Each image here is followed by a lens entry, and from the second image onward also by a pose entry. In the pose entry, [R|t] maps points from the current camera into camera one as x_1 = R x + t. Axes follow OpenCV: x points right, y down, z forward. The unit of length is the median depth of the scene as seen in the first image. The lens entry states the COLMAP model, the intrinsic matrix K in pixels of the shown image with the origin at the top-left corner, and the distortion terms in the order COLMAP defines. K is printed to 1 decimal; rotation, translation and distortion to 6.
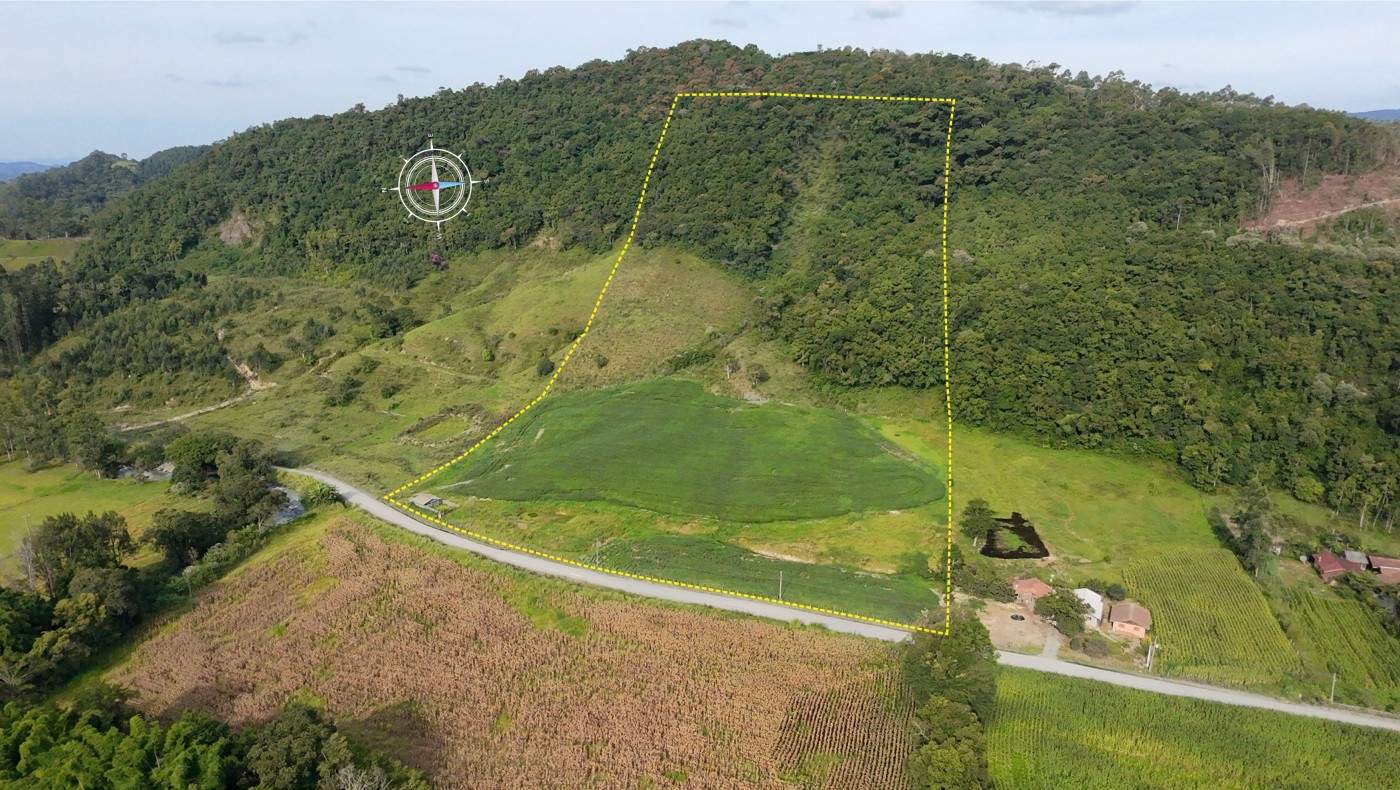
lens RADIAL K [[896.8, 0, 692.3], [0, 896.8, 393.1], [0, 0, 1]] dist [0.000977, 0.007784]
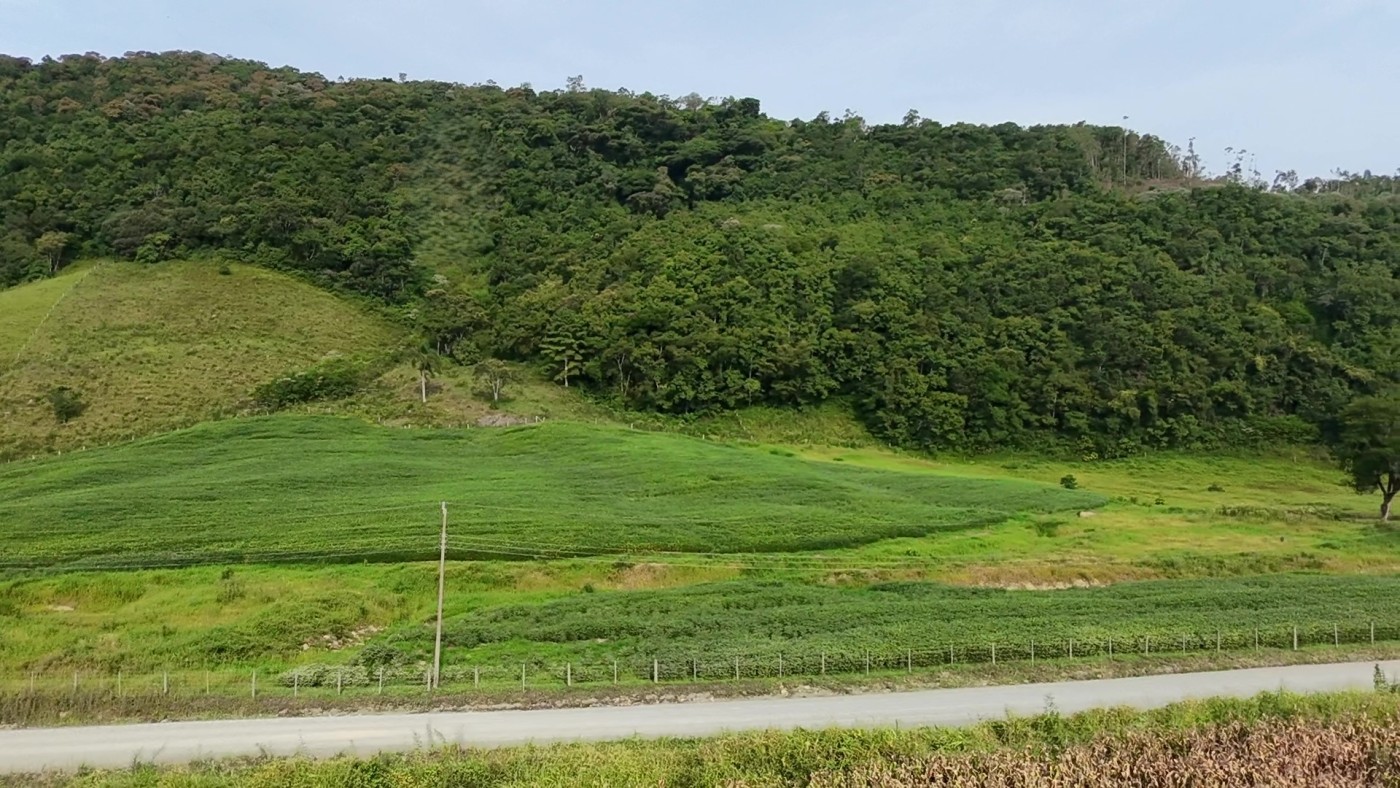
lens RADIAL K [[1014.8, 0, 695.5], [0, 1014.8, 390.1], [0, 0, 1]] dist [0.005862, 0.001266]
pose [[0.854320, 0.024861, 0.519152, -0.086933], [0.129218, 0.957333, -0.258487, 0.102660], [-0.503428, 0.287915, 0.814657, 0.424325]]
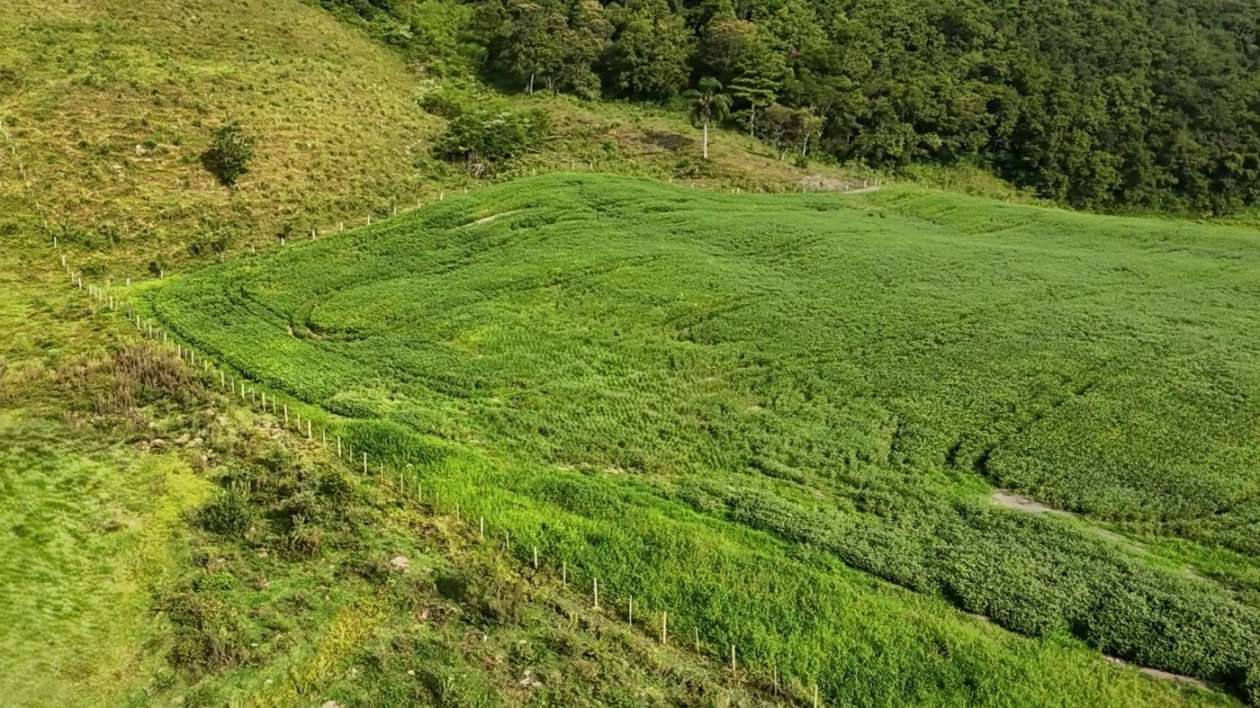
lens RADIAL K [[979.4, 0, 579.5], [0, 979.4, 319.0], [0, 0, 1]] dist [0.003631, -0.000902]
pose [[0.561391, -0.121798, 0.818538, -0.255490], [0.198548, 0.980044, 0.009656, 0.026851], [-0.803379, 0.157098, 0.574371, 0.674772]]
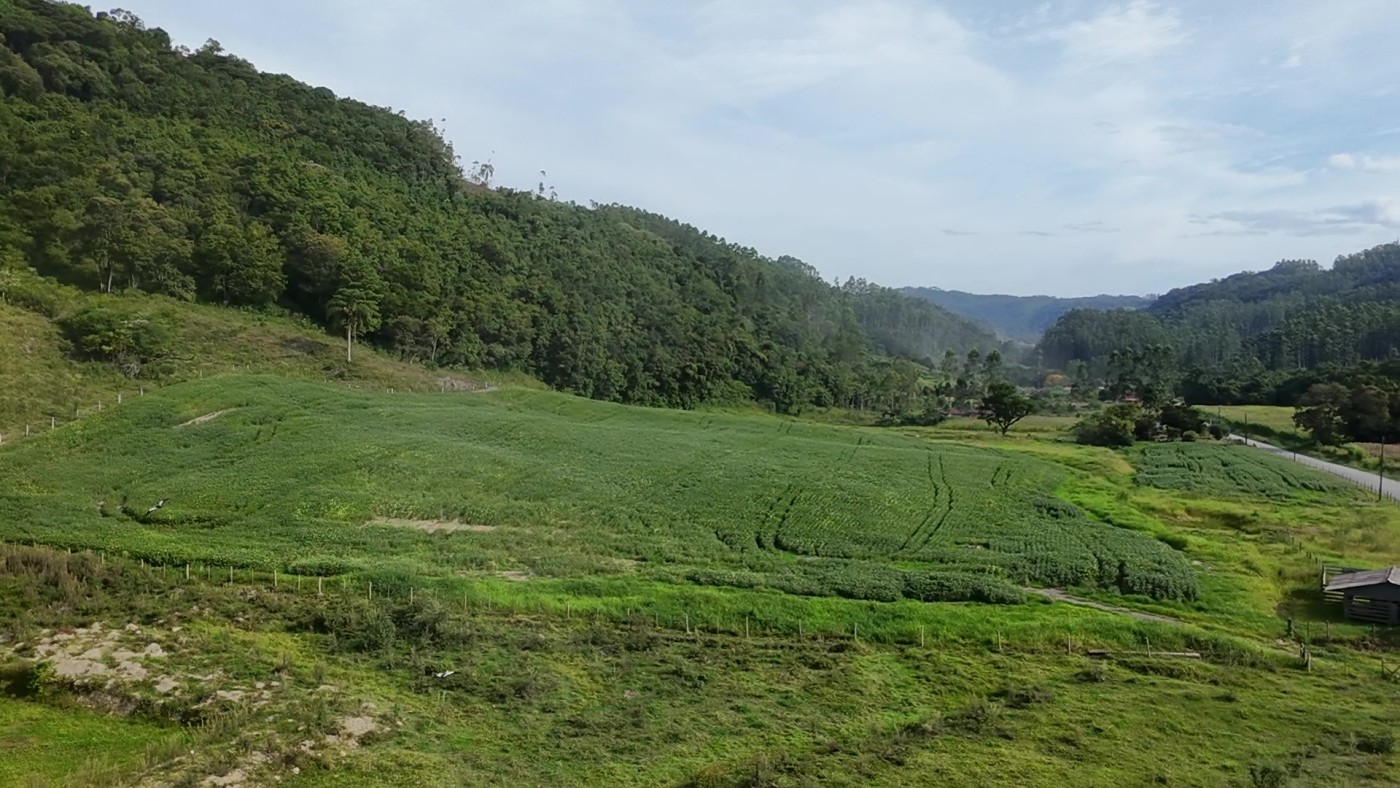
lens RADIAL K [[1014.8, 0, 690.9], [0, 1014.8, 382.6], [0, 0, 1]] dist [0.005862, 0.001266]
pose [[-0.076495, -0.000951, 0.997070, -0.329564], [0.240148, 0.970544, 0.019350, 0.015920], [-0.967718, 0.240924, -0.074013, 0.728342]]
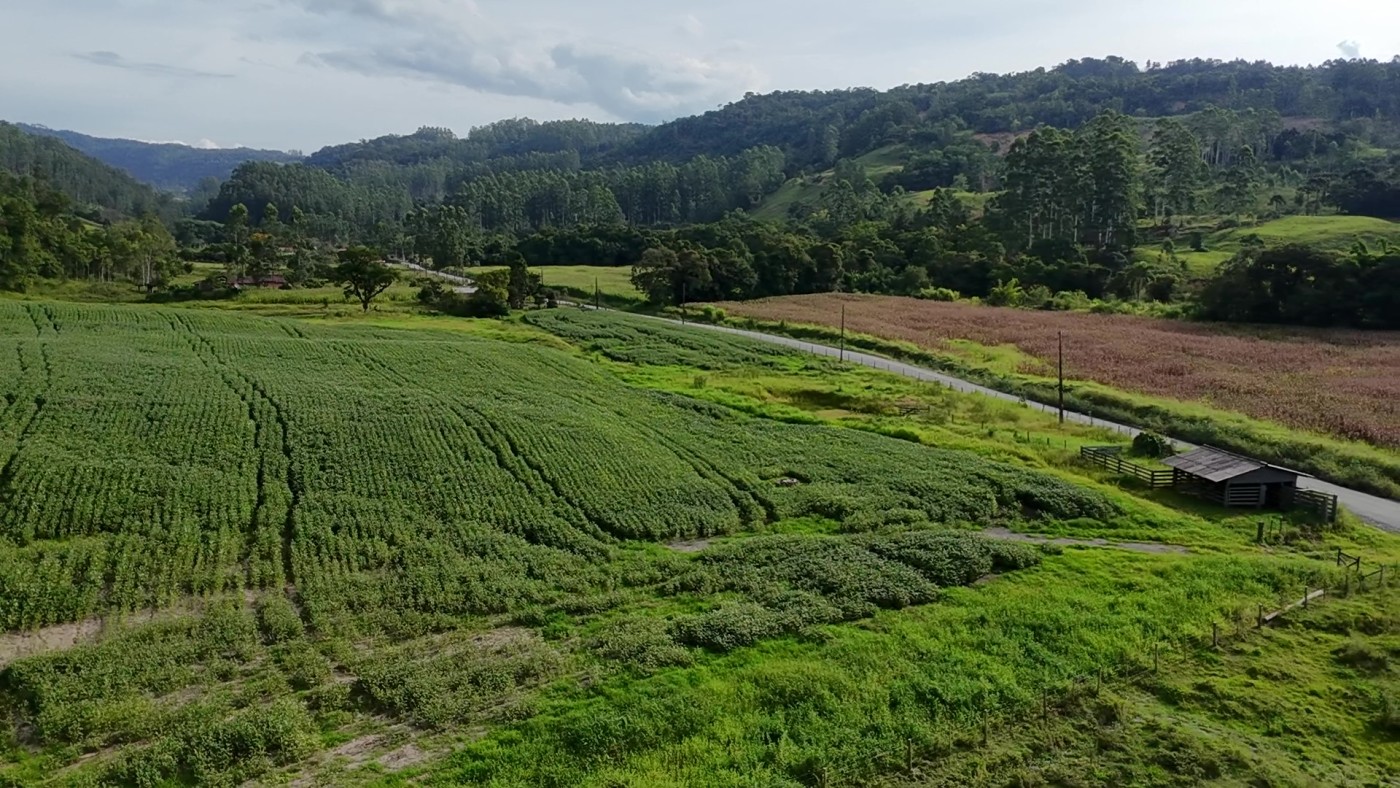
lens RADIAL K [[1014.8, 0, 696.3], [0, 1014.8, 386.9], [0, 0, 1]] dist [0.005862, 0.001266]
pose [[-0.772693, -0.092402, 0.628019, -0.221119], [0.151070, 0.934155, 0.323316, 0.000121], [-0.616542, 0.344699, -0.707855, 0.779084]]
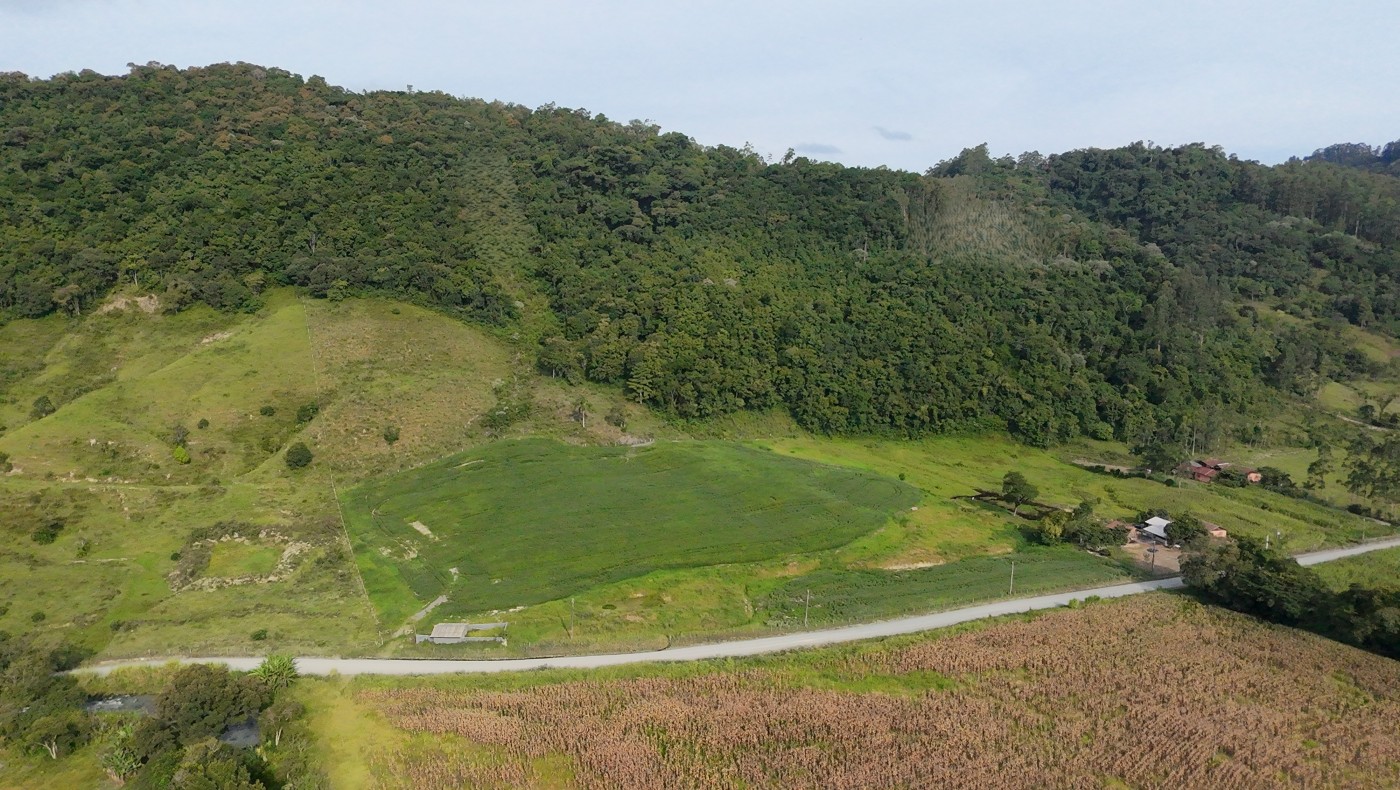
lens RADIAL K [[896.8, 0, 692.1], [0, 896.8, 390.5], [0, 0, 1]] dist [0.000977, 0.007784]
pose [[0.747833, -0.100984, 0.656162, -0.363311], [0.165494, 0.985519, -0.036942, -0.001362], [-0.642930, 0.136217, 0.753715, 0.226338]]
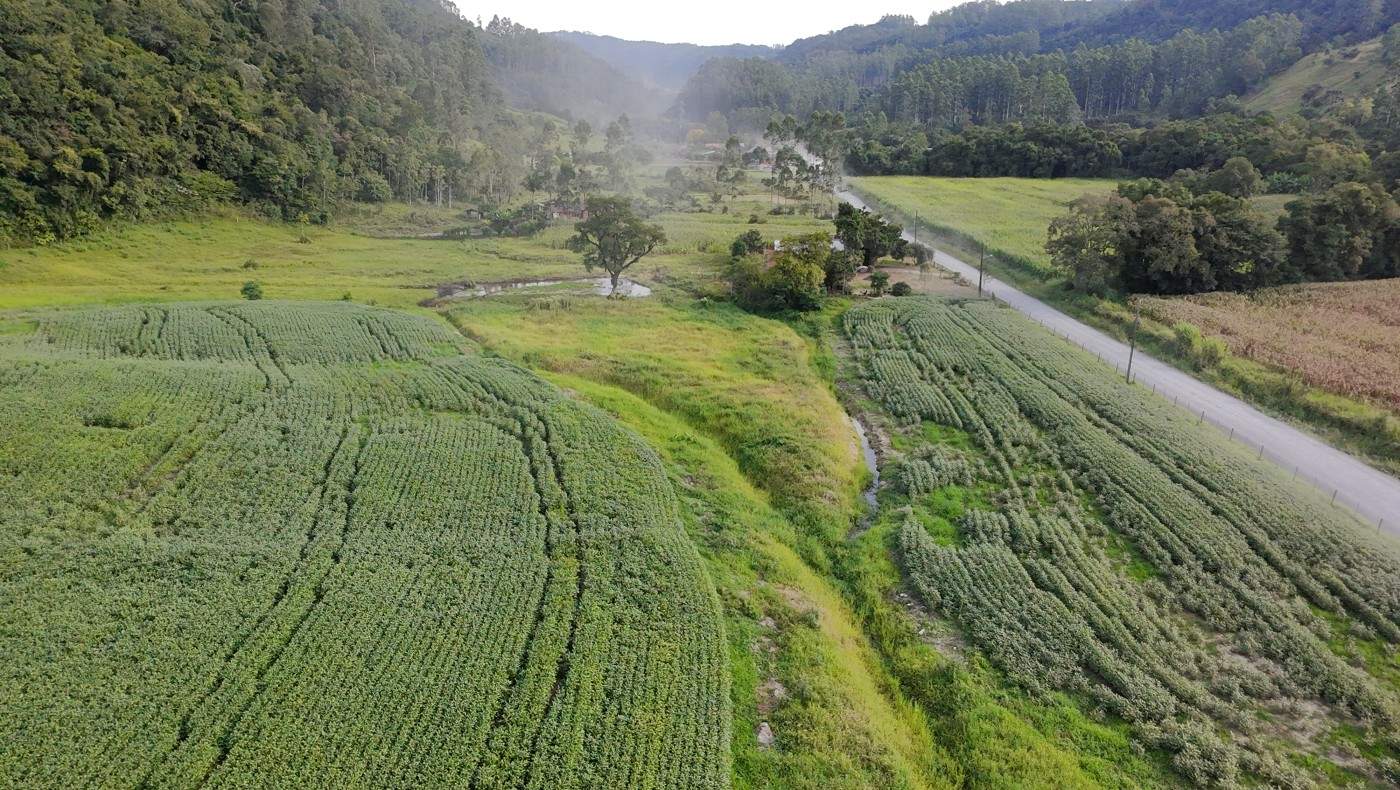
lens RADIAL K [[896.8, 0, 691.7], [0, 896.8, 388.3], [0, 0, 1]] dist [0.000977, 0.007784]
pose [[-0.403874, -0.258646, 0.877490, -0.078684], [0.222338, 0.902686, 0.368406, 0.024110], [-0.887385, 0.343889, -0.307065, 0.614659]]
